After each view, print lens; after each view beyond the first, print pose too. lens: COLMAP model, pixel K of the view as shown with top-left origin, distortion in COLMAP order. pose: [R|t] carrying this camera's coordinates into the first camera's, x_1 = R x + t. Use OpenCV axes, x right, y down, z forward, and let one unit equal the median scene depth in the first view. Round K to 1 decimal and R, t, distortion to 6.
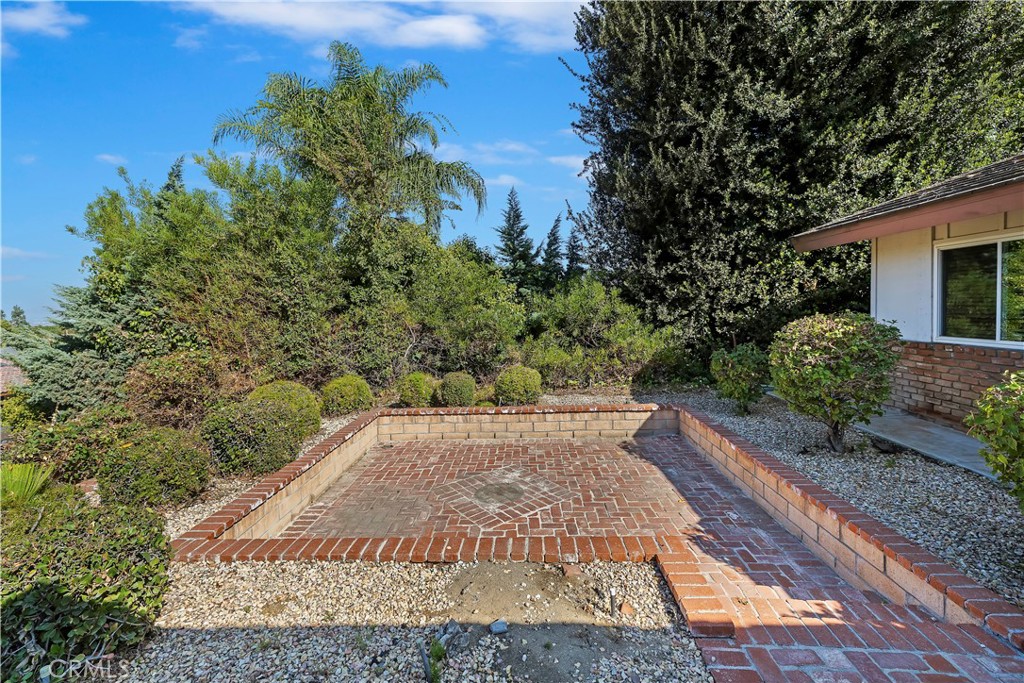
lens RADIAL K [[435.8, 0, 510.1], [0, 435.8, 315.4], [0, 0, 1]] dist [0.002296, 0.000798]
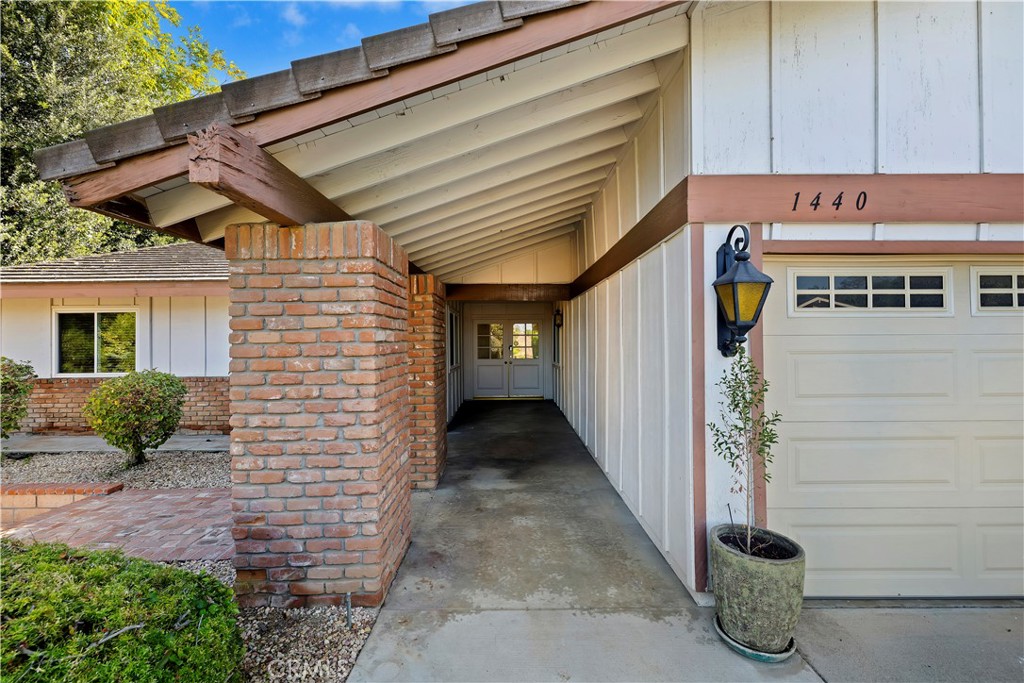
lens RADIAL K [[435.8, 0, 517.3], [0, 435.8, 340.7], [0, 0, 1]] dist [0.002296, 0.000798]
pose [[-0.041055, 0.021139, 0.998933, -0.495639], [0.029582, 0.999364, -0.019932, 0.013427], [-0.998719, 0.028732, -0.041654, -0.432854]]
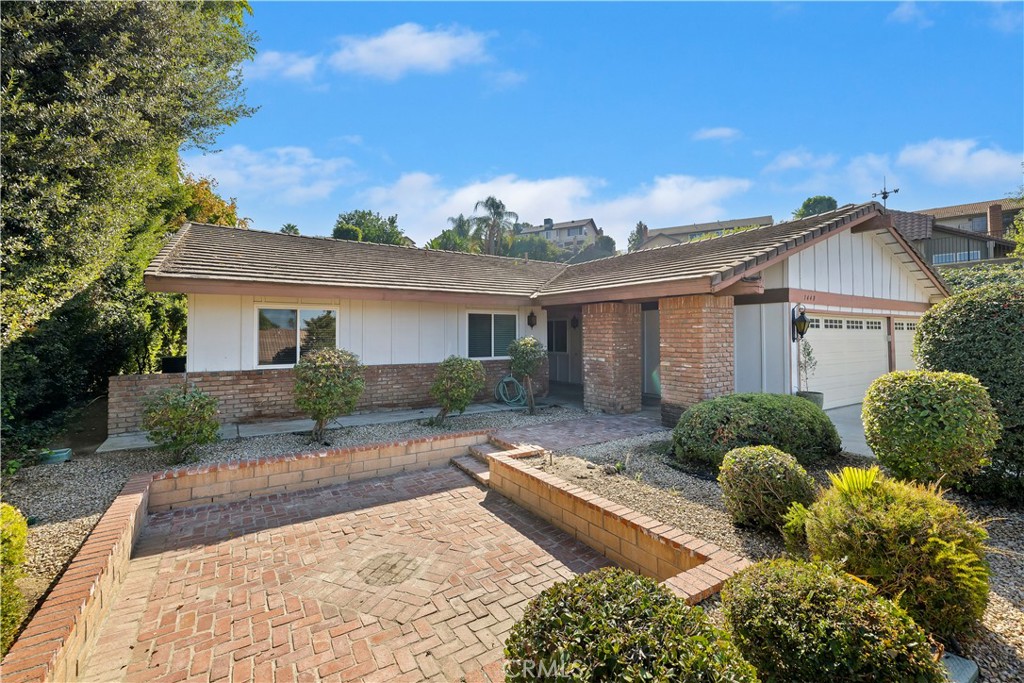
lens RADIAL K [[435.8, 0, 505.0], [0, 435.8, 332.3], [0, 0, 1]] dist [0.002296, 0.000798]
pose [[-0.561588, 0.028342, 0.826932, -0.753037], [0.032255, 0.999403, -0.012348, -0.021876], [-0.826788, 0.019738, -0.562167, 1.129337]]
